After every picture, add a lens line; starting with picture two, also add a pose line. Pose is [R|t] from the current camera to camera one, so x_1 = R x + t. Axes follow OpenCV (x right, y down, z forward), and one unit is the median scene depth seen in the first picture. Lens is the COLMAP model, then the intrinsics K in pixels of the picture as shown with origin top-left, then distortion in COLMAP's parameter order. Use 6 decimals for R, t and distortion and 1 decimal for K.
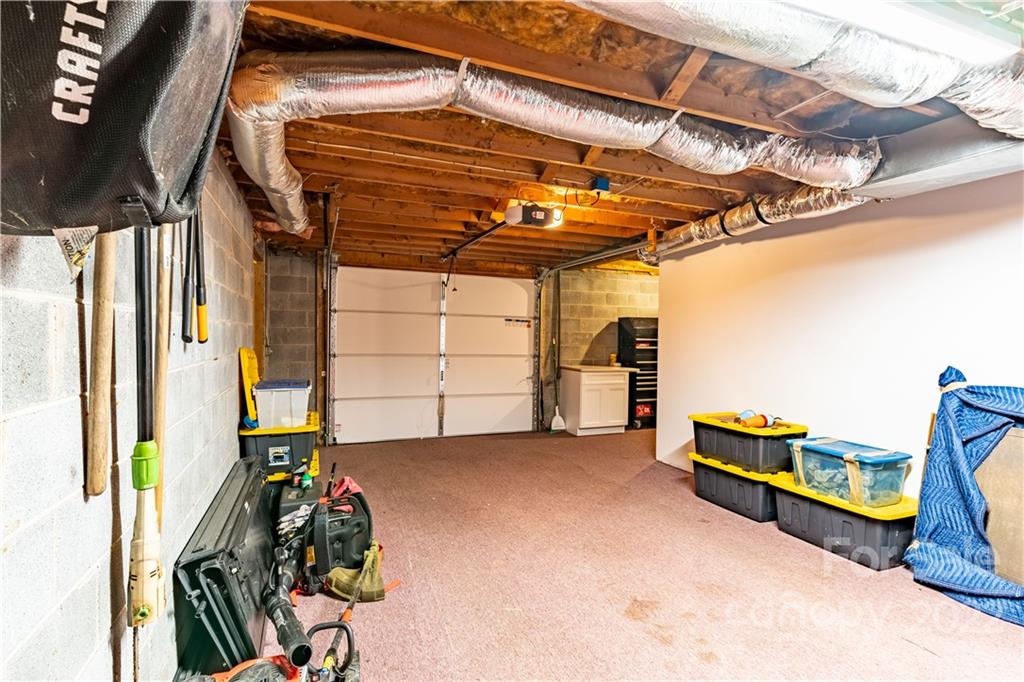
lens RADIAL K [[499.6, 0, 513.0], [0, 499.6, 341.9], [0, 0, 1]] dist [0.003899, 0.002014]
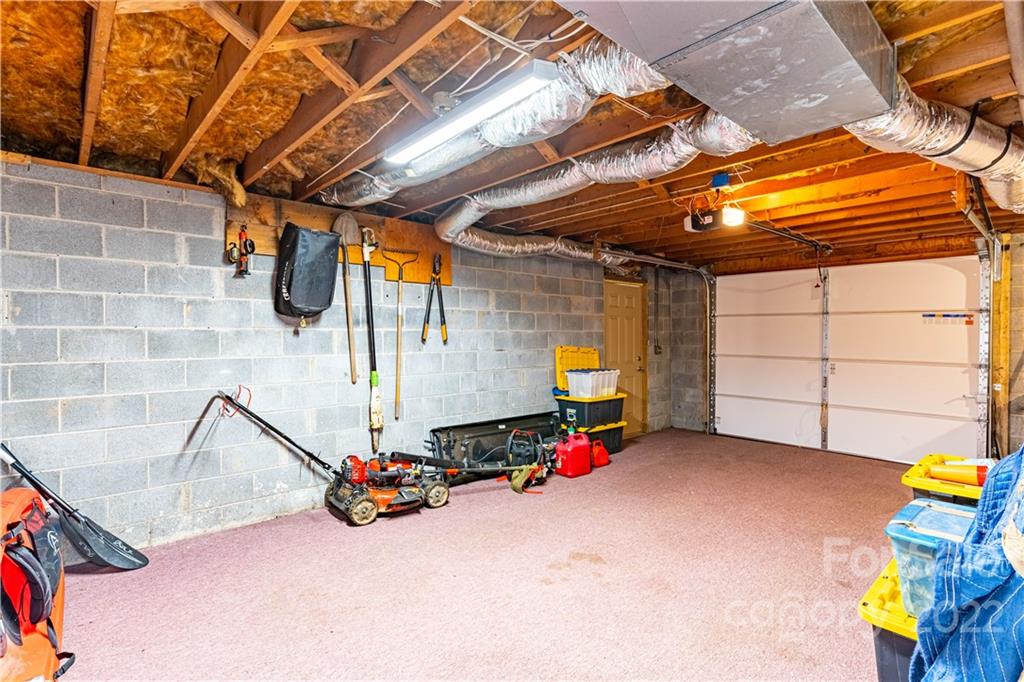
lens RADIAL K [[499.6, 0, 487.3], [0, 499.6, 341.3], [0, 0, 1]] dist [0.003899, 0.002014]
pose [[0.305046, 0.000358, -0.952338, 0.787595], [-0.008200, 0.999964, -0.002251, 0.002629], [0.952302, 0.008496, 0.305037, 0.223349]]
